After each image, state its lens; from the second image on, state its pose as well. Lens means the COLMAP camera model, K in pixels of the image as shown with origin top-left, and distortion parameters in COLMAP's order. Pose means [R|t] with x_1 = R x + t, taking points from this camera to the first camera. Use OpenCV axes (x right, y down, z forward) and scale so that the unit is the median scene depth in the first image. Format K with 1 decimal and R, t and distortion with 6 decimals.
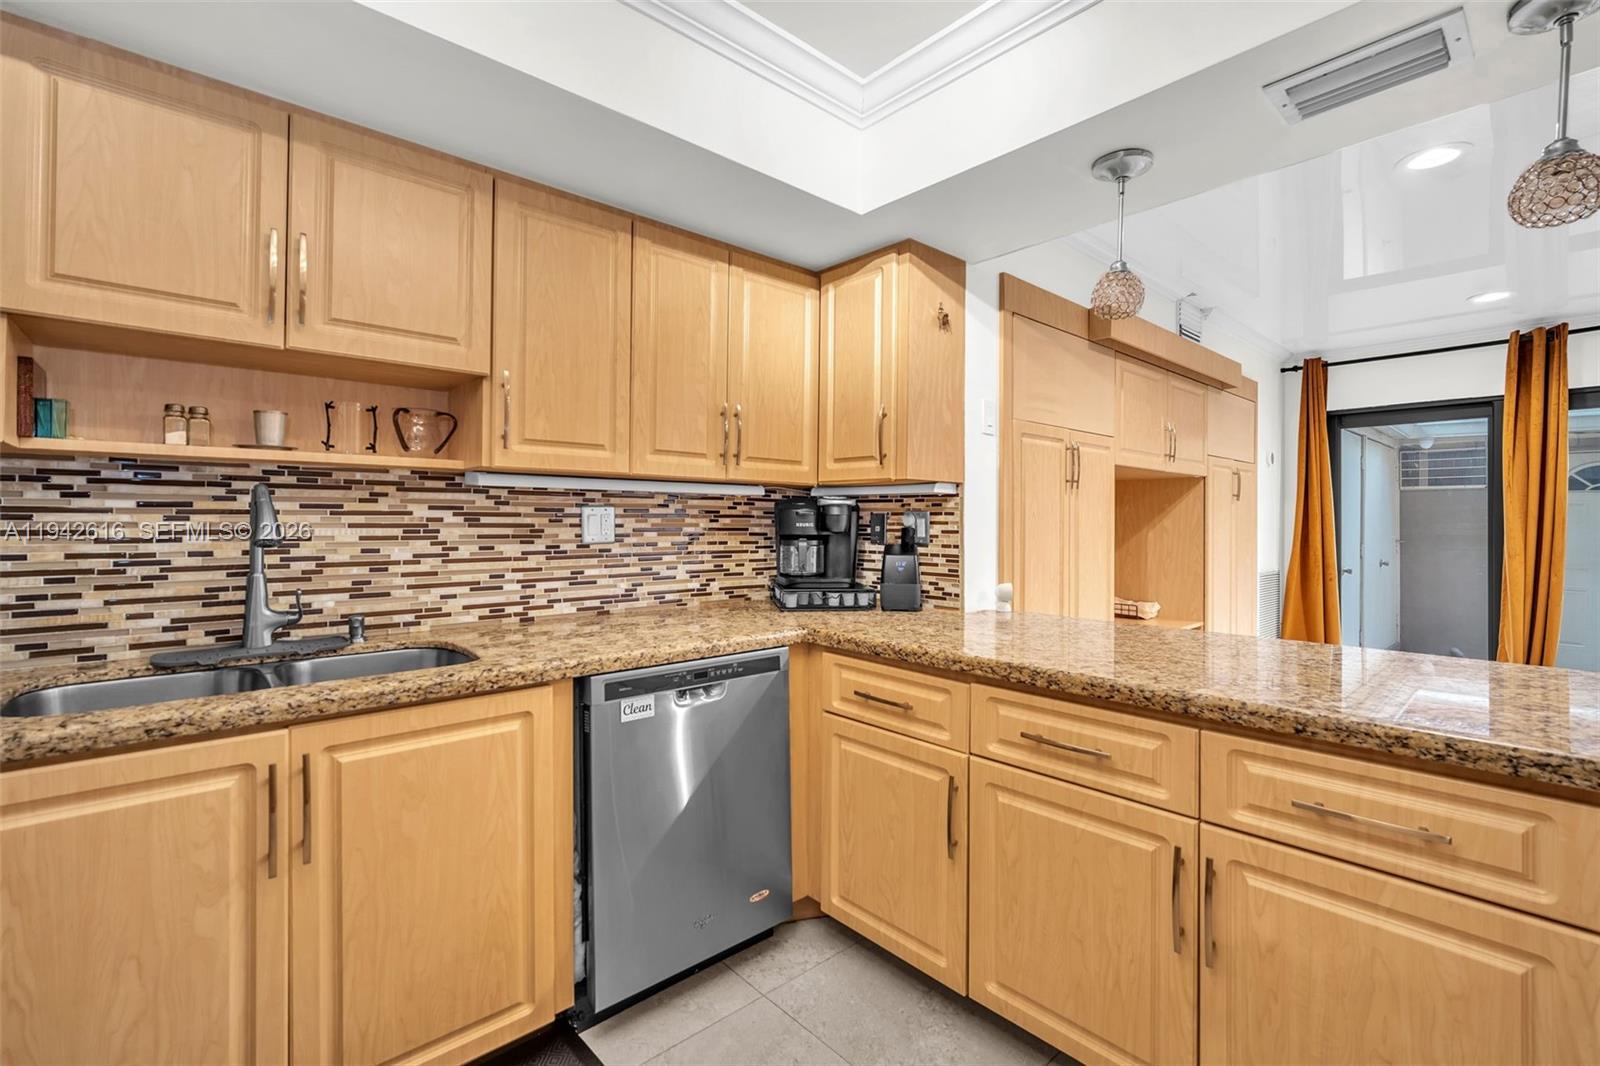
lens RADIAL K [[708.1, 0, 791.1], [0, 708.1, 520.9], [0, 0, 1]] dist [-0.009731, 0.002036]
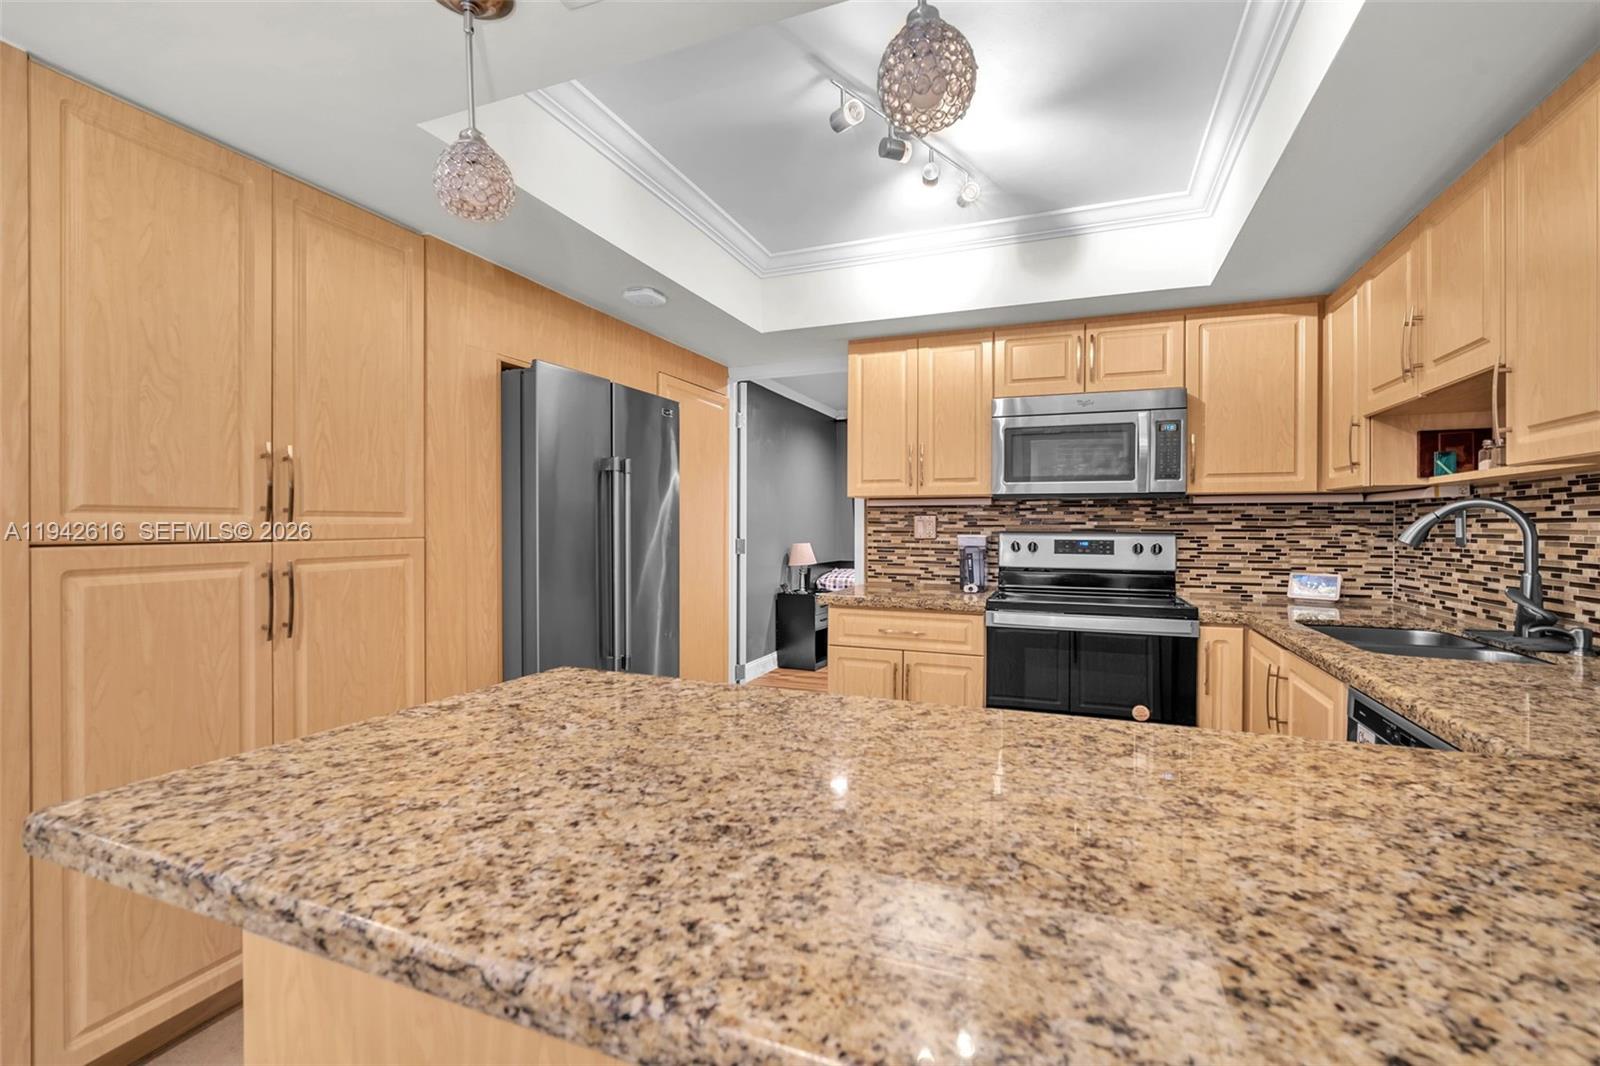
lens RADIAL K [[708.1, 0, 804.6], [0, 708.1, 530.9], [0, 0, 1]] dist [-0.009731, 0.002036]
pose [[-0.883962, -0.001870, -0.467554, 0.760513], [-0.005295, 0.999968, 0.006010, 0.003854], [0.467528, 0.007788, -0.883944, 1.356764]]
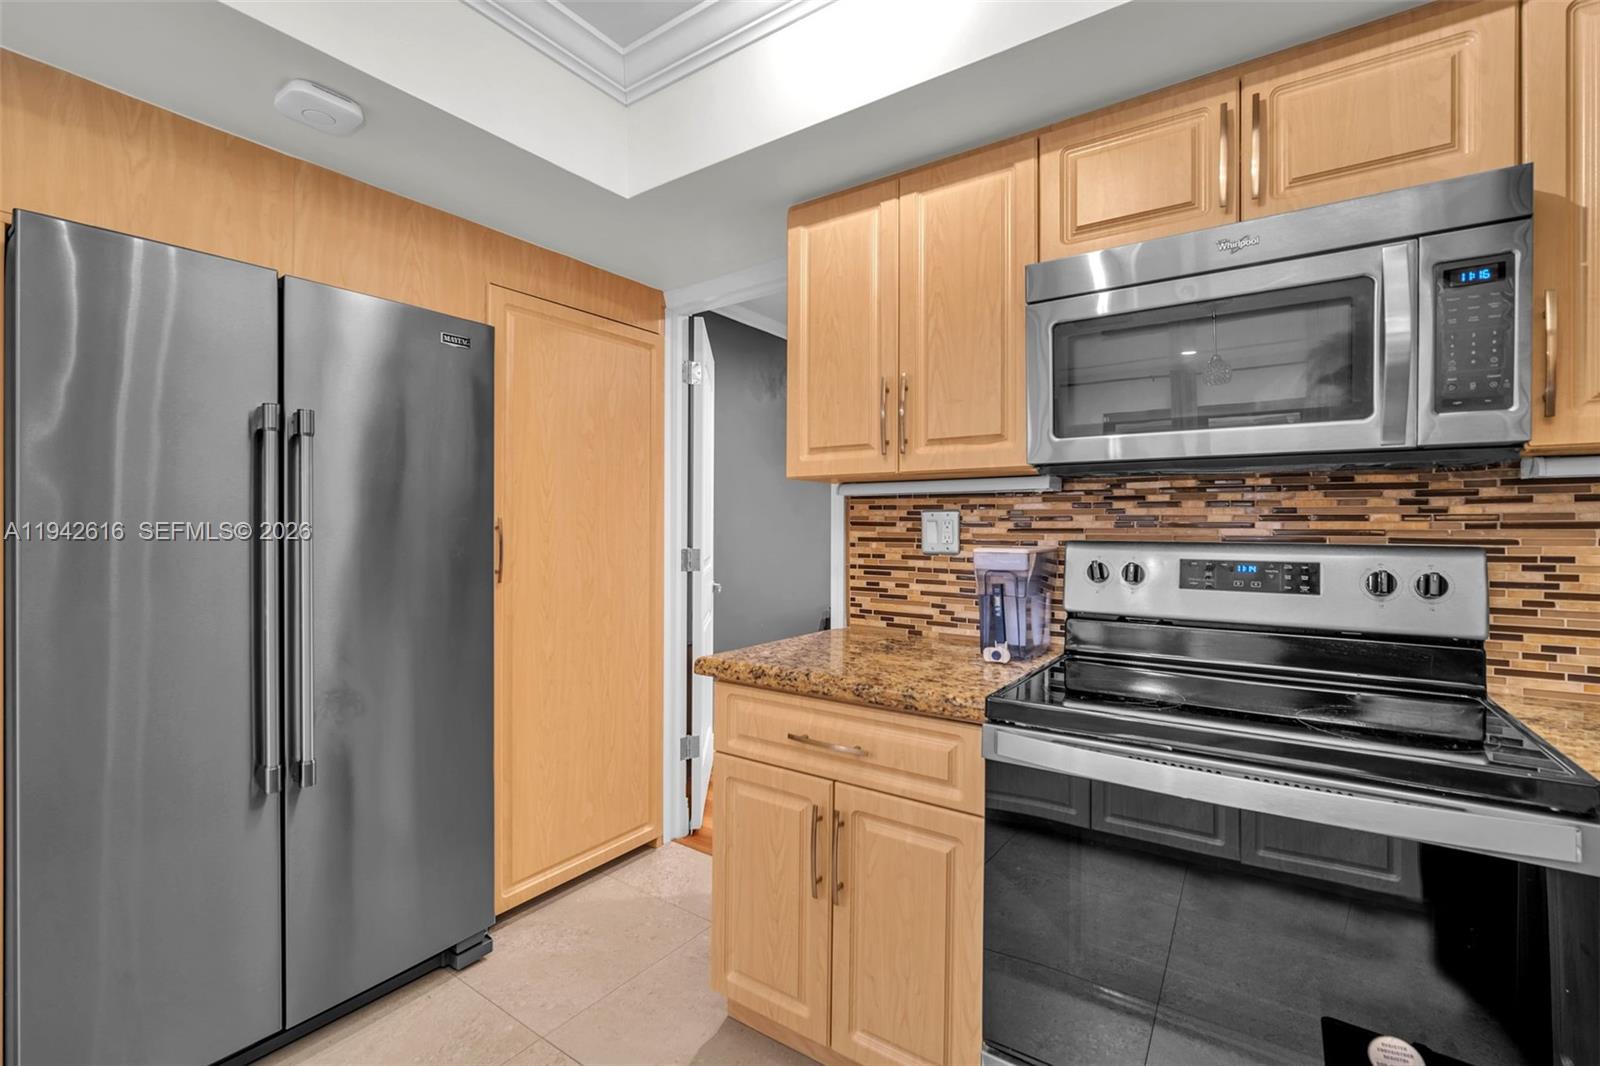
lens RADIAL K [[708.1, 0, 800.9], [0, 708.1, 523.8], [0, 0, 1]] dist [-0.009731, 0.002036]
pose [[-0.970495, -0.010187, -0.240907, 0.009381], [-0.008590, 0.999934, -0.007681, 0.000841], [0.240969, -0.005385, -0.970518, 0.786011]]
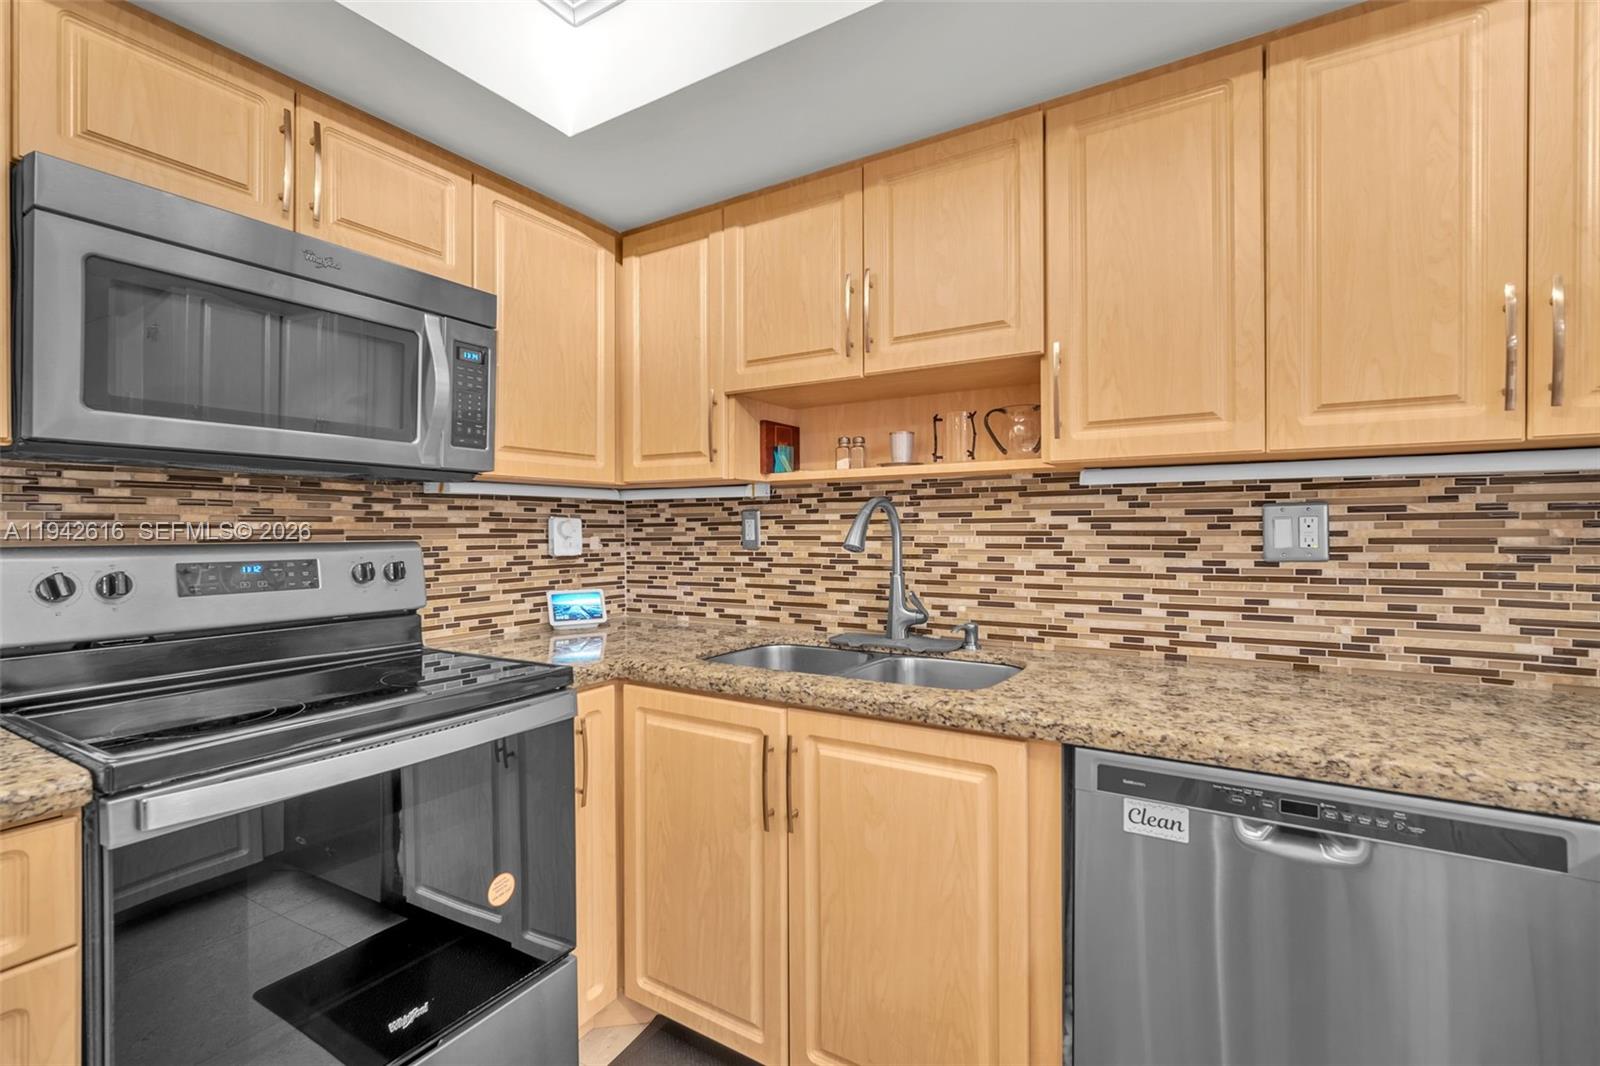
lens RADIAL K [[708.1, 0, 806.5], [0, 708.1, 530.7], [0, 0, 1]] dist [-0.009731, 0.002036]
pose [[0.294128, -0.001970, -0.955764, 0.283246], [0.006020, 0.999982, -0.000208, 0.001811], [0.955747, -0.005693, 0.294135, 0.483165]]
